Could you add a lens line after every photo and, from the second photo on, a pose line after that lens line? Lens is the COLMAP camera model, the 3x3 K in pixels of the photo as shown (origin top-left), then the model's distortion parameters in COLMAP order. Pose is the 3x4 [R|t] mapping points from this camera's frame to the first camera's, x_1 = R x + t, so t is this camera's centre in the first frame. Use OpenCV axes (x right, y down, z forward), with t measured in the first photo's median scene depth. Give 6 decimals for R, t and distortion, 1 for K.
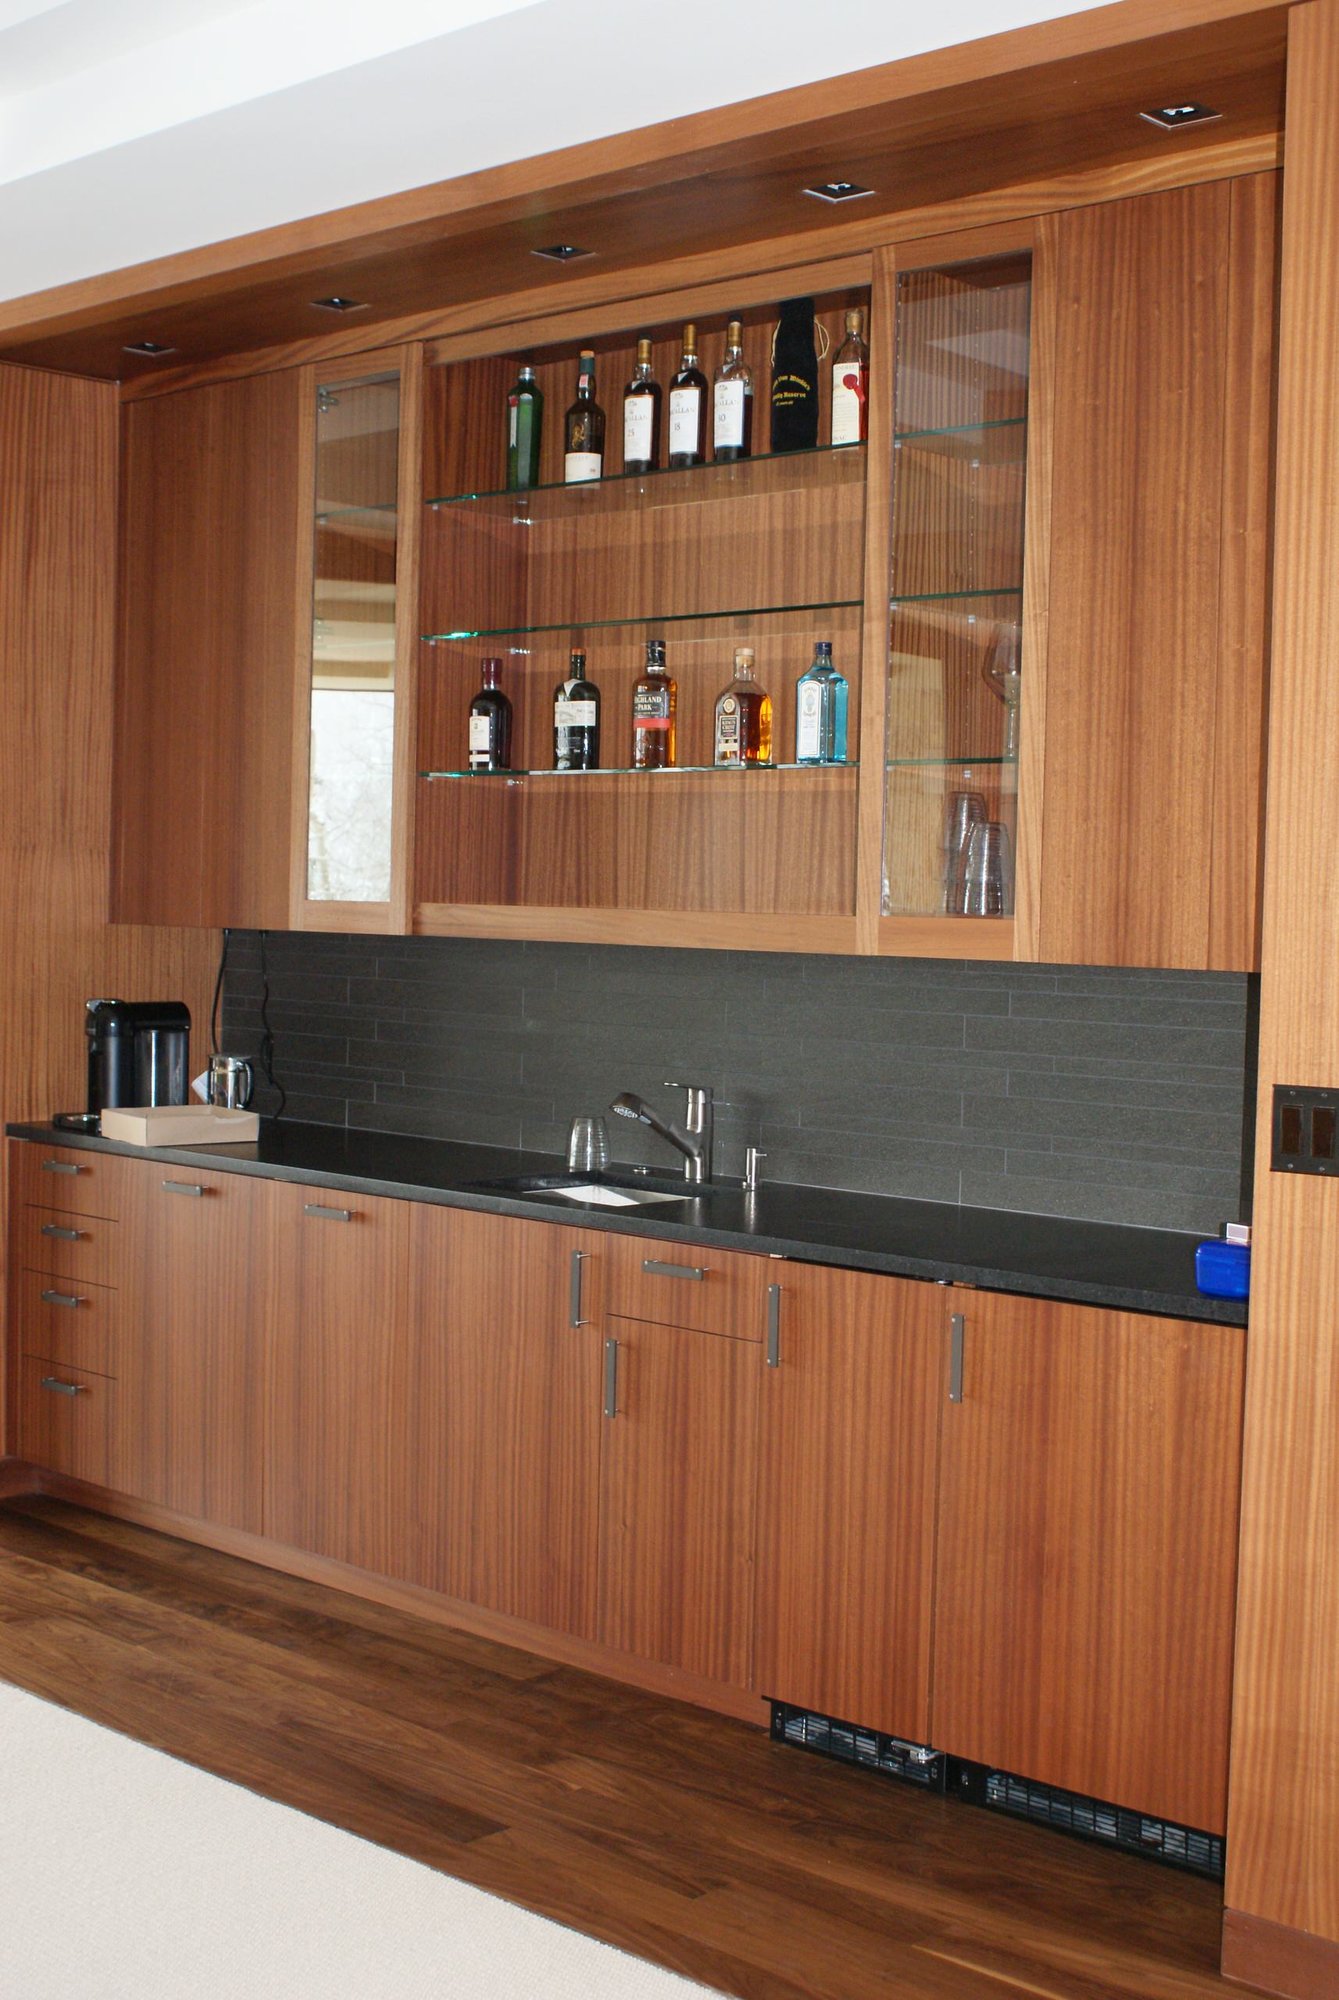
lens RADIAL K [[2682.1, 0, 669.5], [0, 2682.1, 1000.0], [0, 0, 1]] dist [-0.100482, 0.087510]
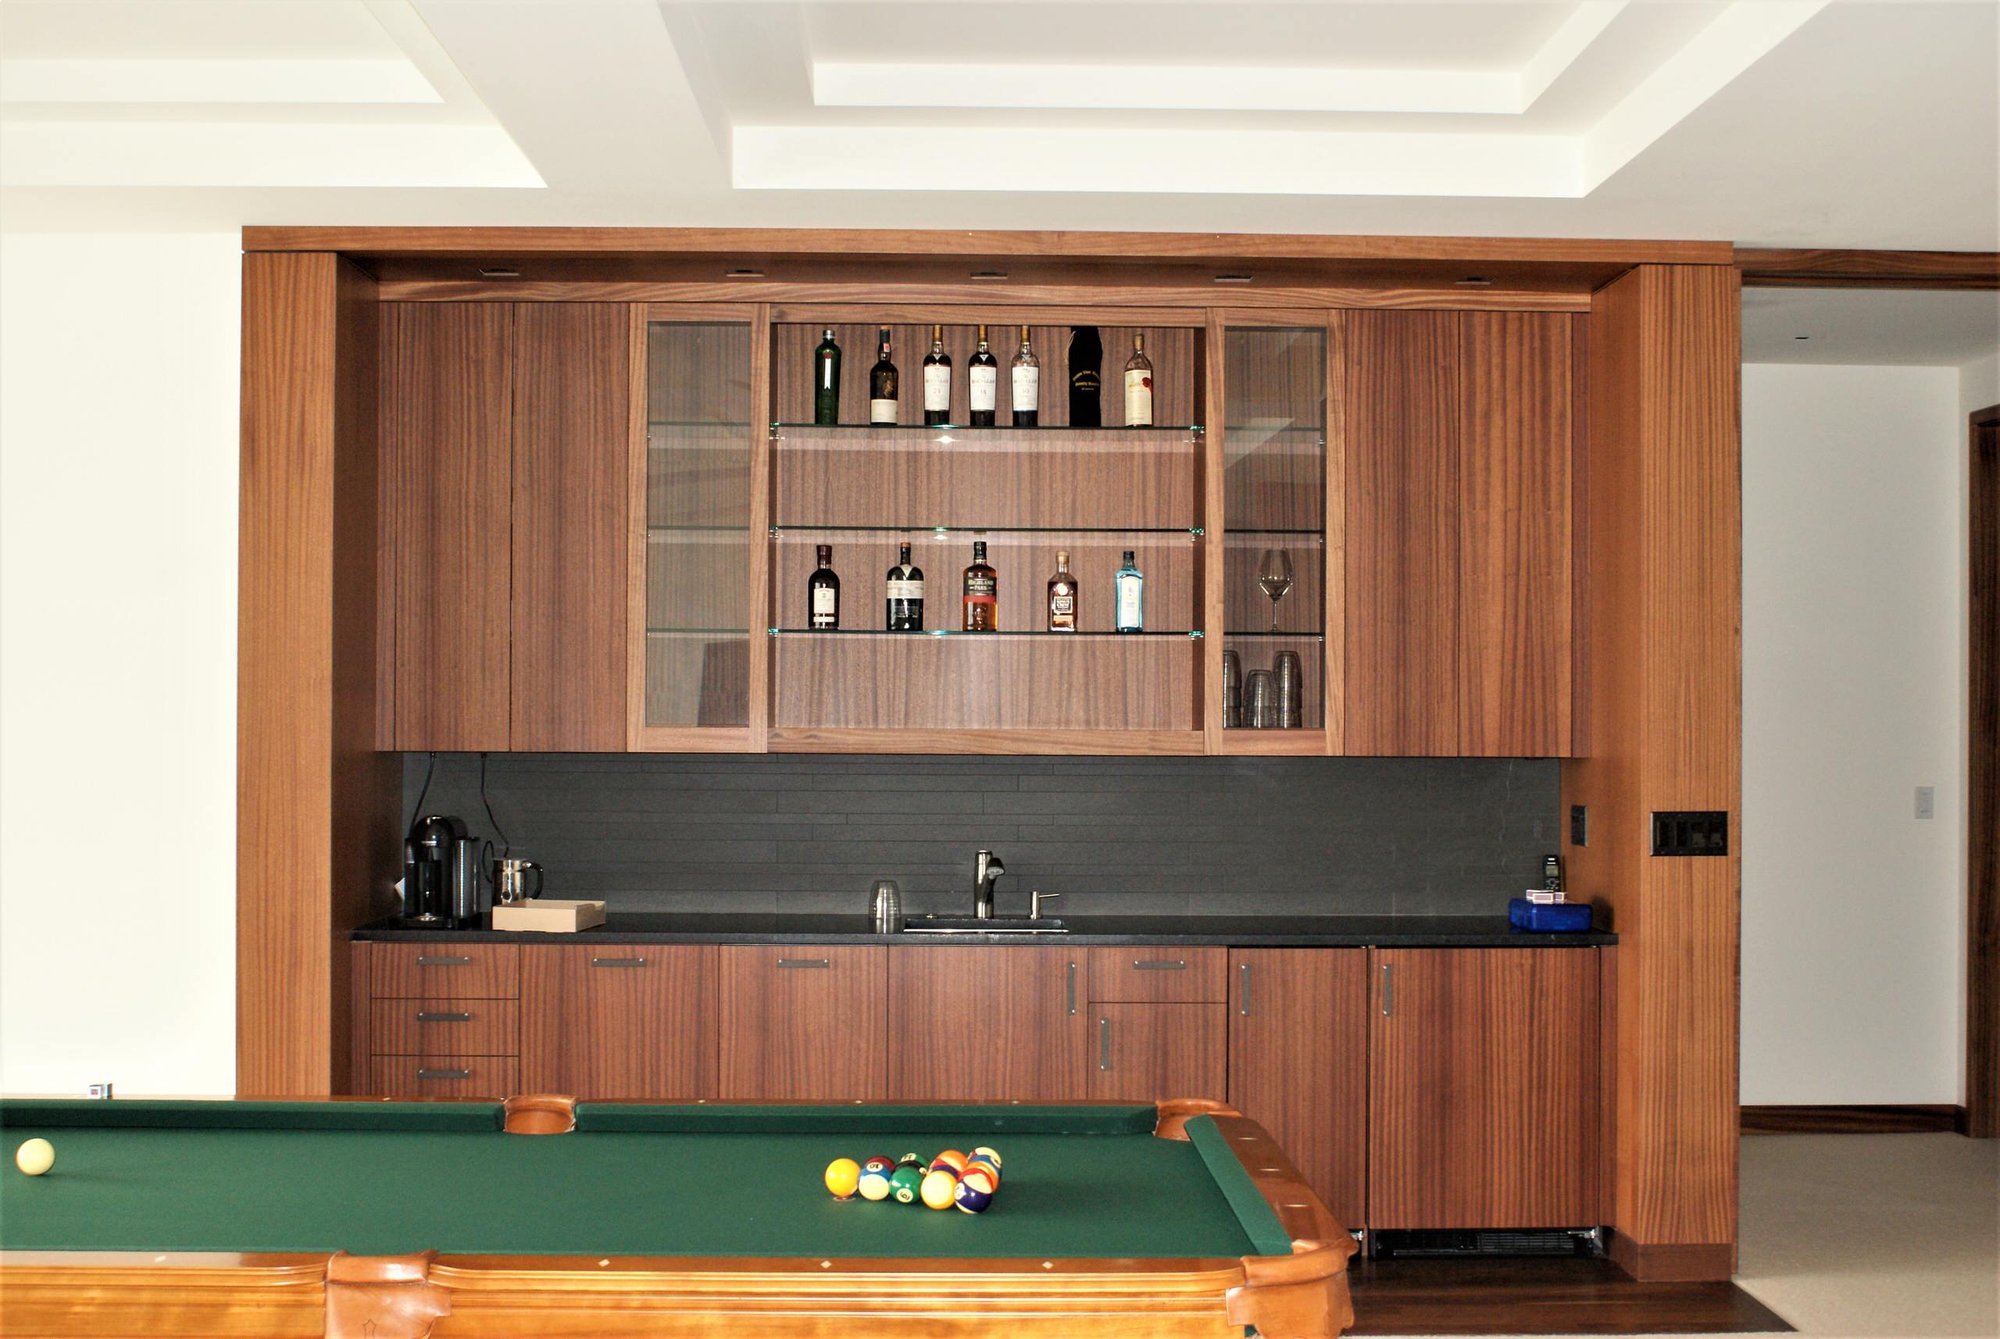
lens RADIAL K [[2682.1, 0, 1000.0], [0, 2682.1, 669.5], [0, 0, 1]] dist [-0.100482, 0.087510]
pose [[0.661736, -0.008505, 0.749689, -1.216181], [0.037409, 0.999065, -0.021686, -0.038277], [-0.748803, 0.042395, 0.661435, 0.049862]]
